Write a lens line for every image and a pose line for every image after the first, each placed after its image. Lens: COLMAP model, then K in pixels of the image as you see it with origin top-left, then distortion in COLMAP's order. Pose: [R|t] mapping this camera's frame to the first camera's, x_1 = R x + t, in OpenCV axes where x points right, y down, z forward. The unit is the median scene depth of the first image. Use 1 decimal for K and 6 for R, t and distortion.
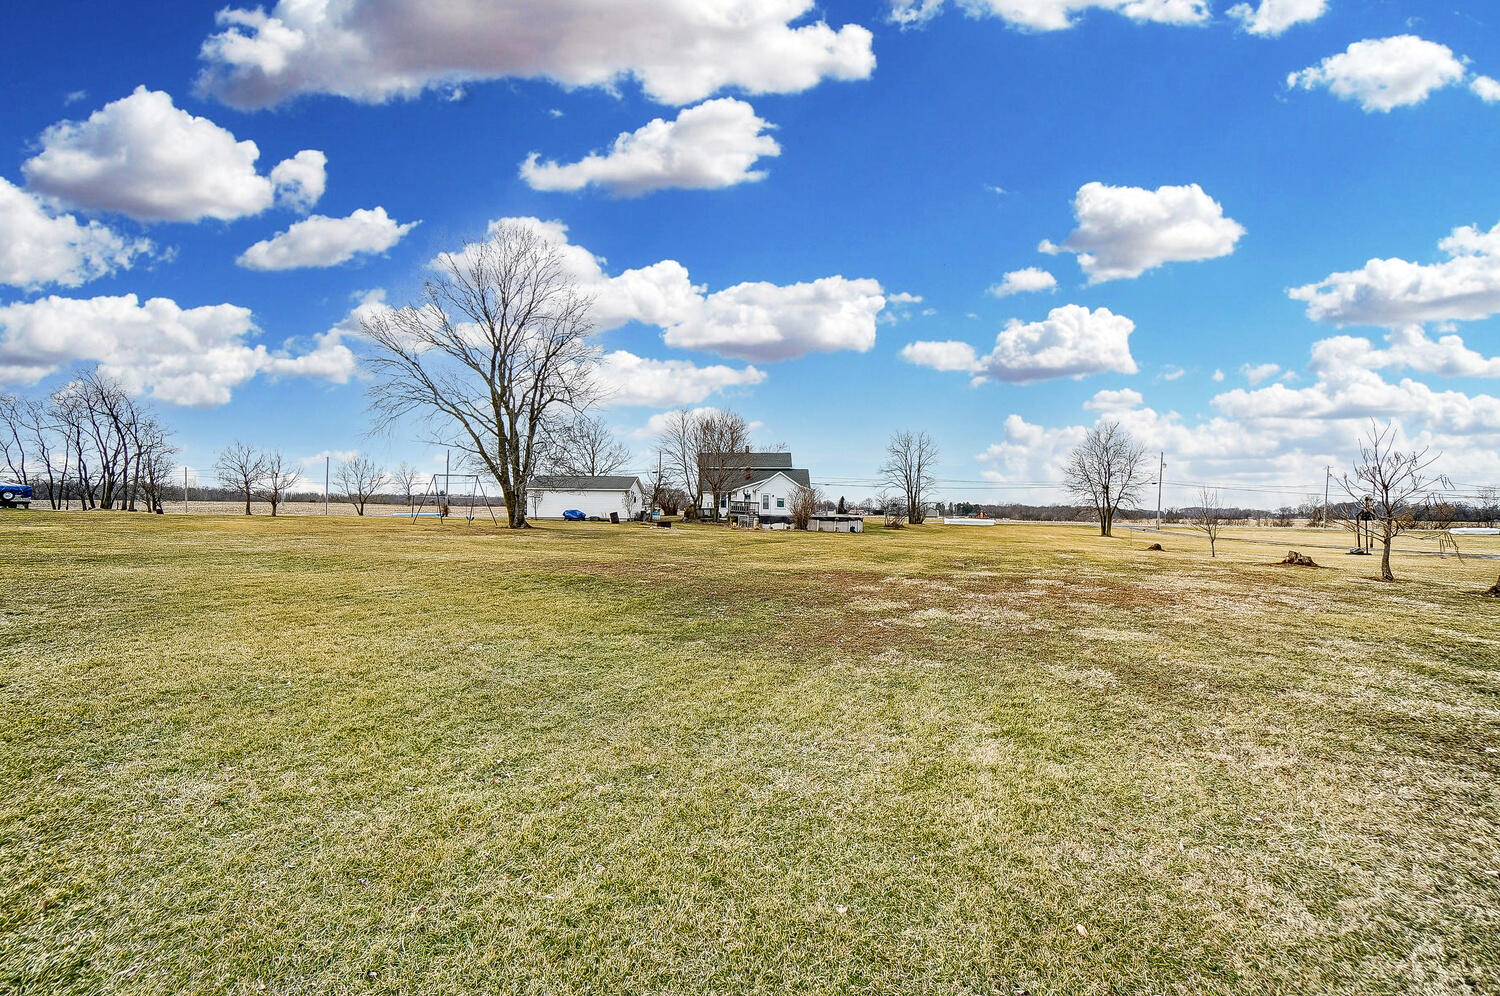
lens RADIAL K [[648.0, 0, 747.5], [0, 648.0, 473.8], [0, 0, 1]] dist [-0.001089, -0.000086]
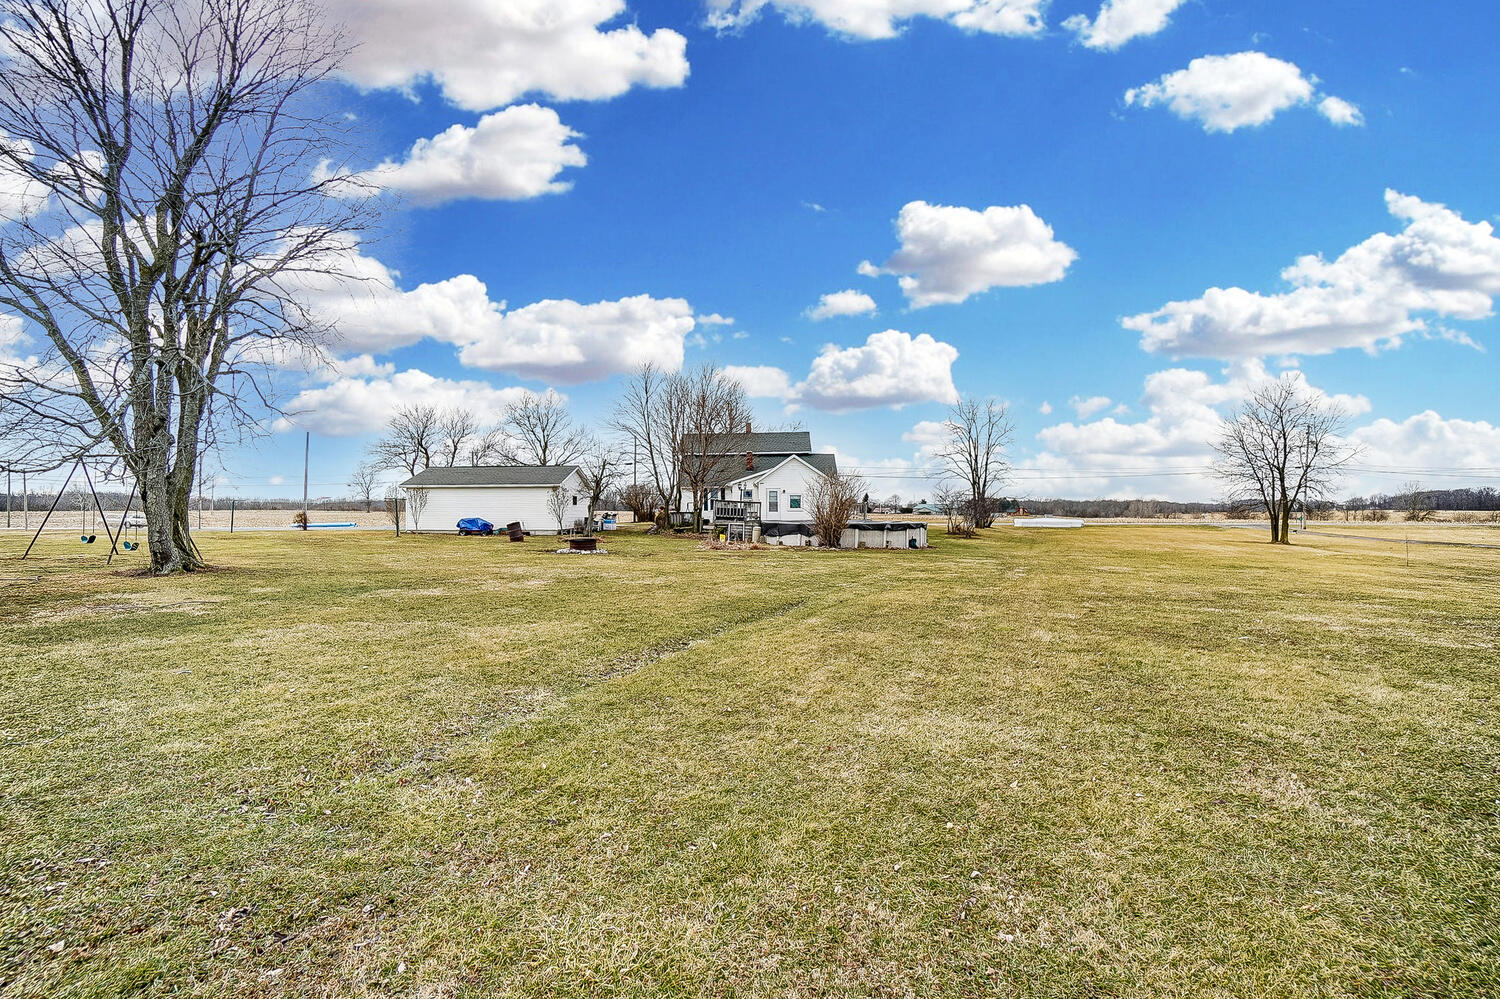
lens RADIAL K [[648.0, 0, 747.5], [0, 648.0, 475.3], [0, 0, 1]] dist [-0.001089, -0.000086]
pose [[0.999807, 0.019633, 0.000655, 0.293712], [-0.019633, 0.999807, -0.000098, -0.045170], [-0.000657, 0.000085, 1.000000, 0.055325]]
